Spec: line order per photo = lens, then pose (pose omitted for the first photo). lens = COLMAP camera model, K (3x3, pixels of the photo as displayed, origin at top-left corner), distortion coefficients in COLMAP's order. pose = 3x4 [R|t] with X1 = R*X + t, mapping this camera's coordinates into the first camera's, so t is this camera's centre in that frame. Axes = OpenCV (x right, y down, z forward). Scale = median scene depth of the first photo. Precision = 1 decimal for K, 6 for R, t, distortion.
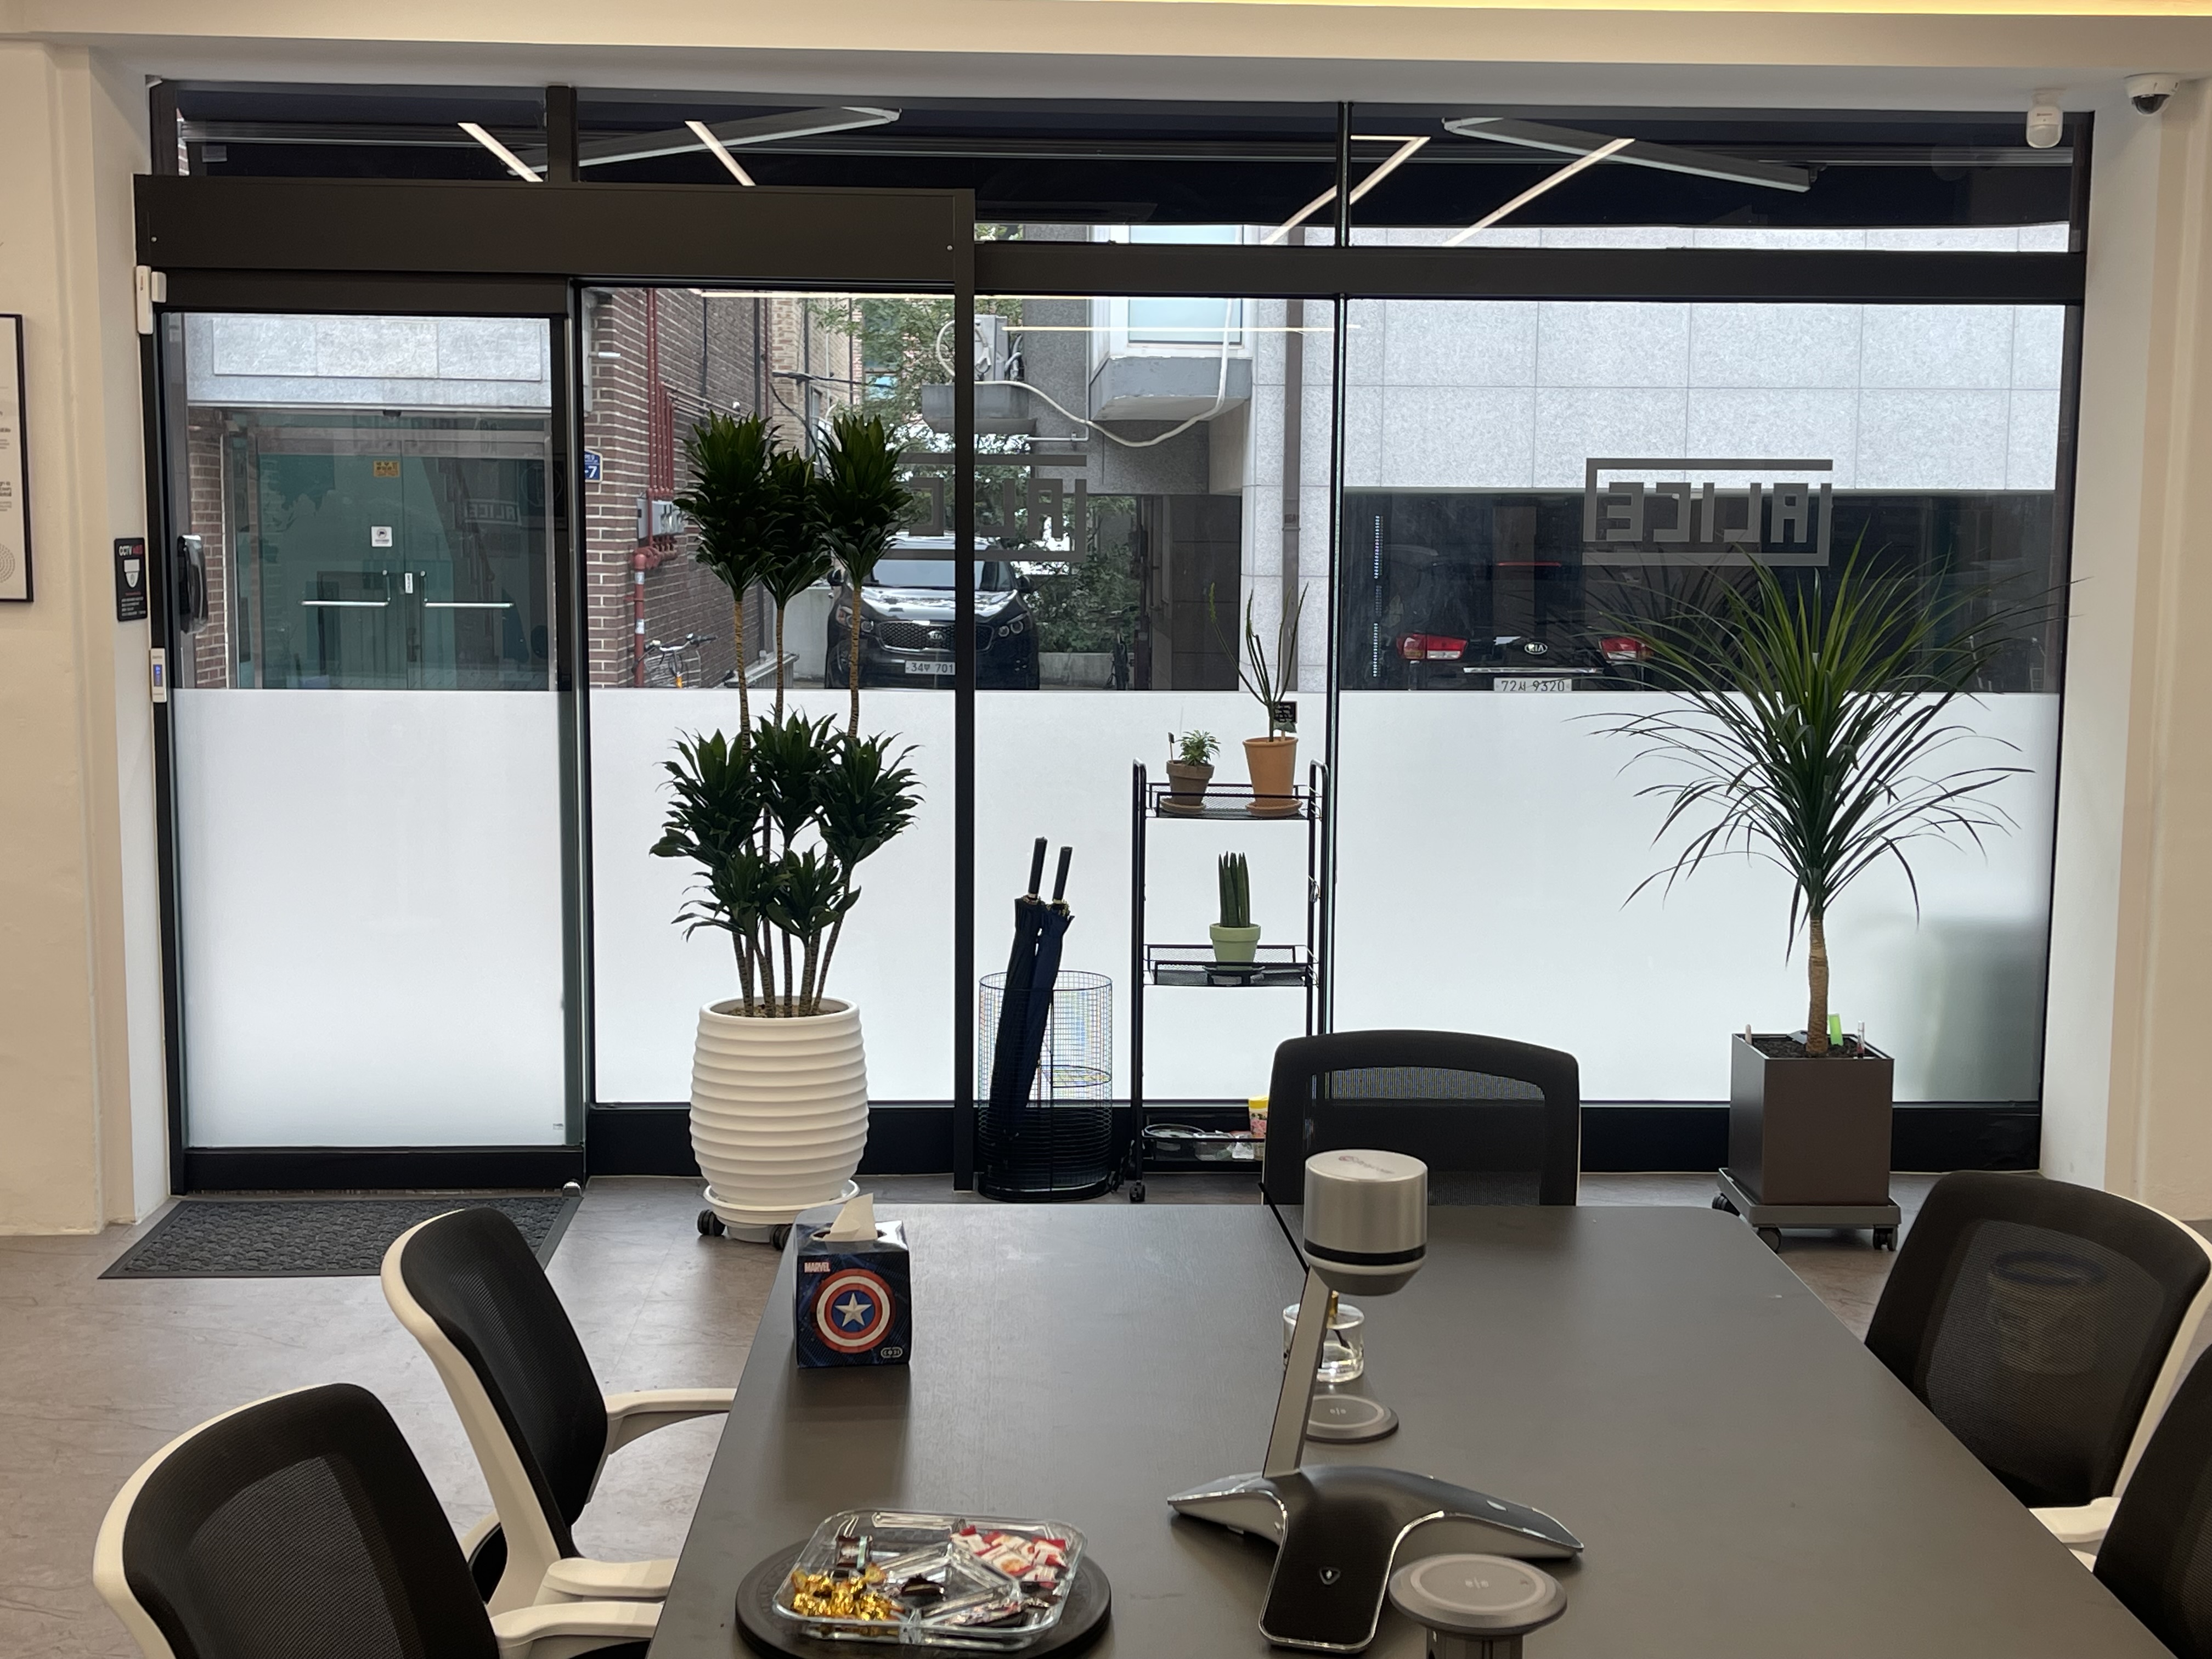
lens RADIAL K [[2612.5, 0, 1074.7], [0, 2612.5, 833.5], [0, 0, 1]] dist [0.029285, -0.050119]
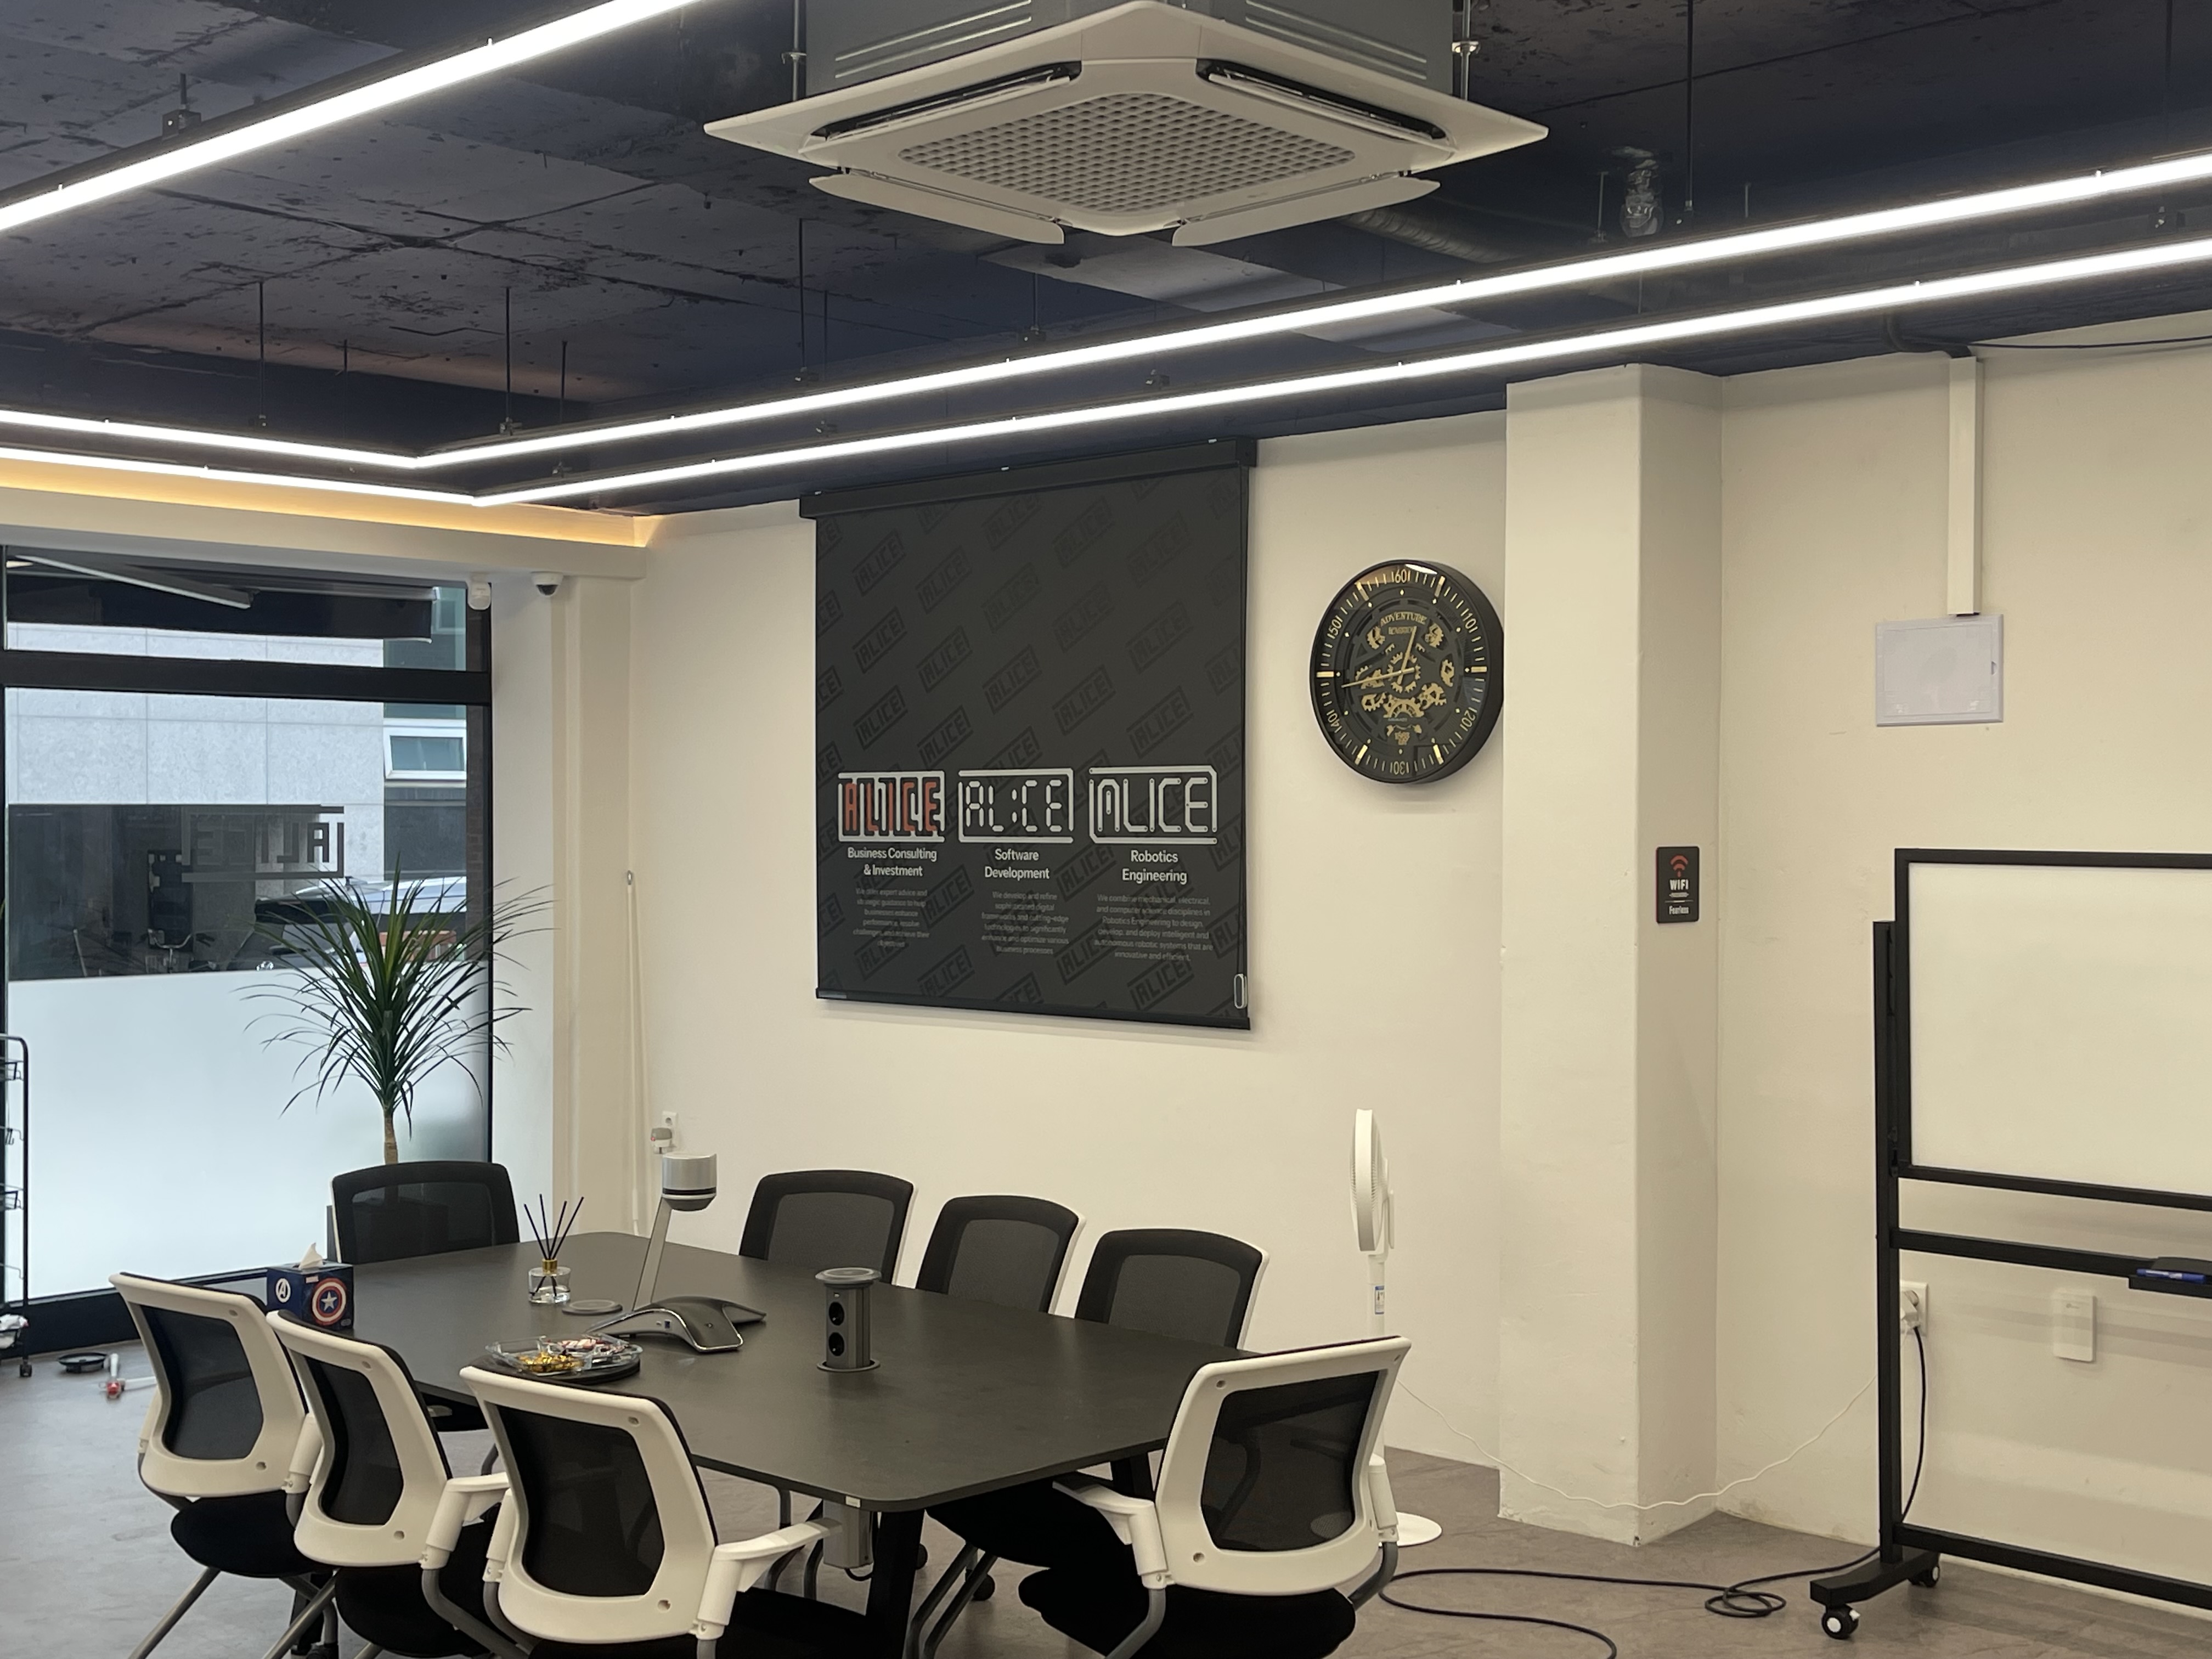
lens RADIAL K [[2612.5, 0, 1074.7], [0, 2612.5, 833.5], [0, 0, 1]] dist [0.029285, -0.050119]
pose [[0.713898, -0.010684, 0.700168, -0.483755], [0.088115, 0.993306, -0.074685, 0.018778], [-0.694684, 0.115013, 0.710061, -0.346701]]
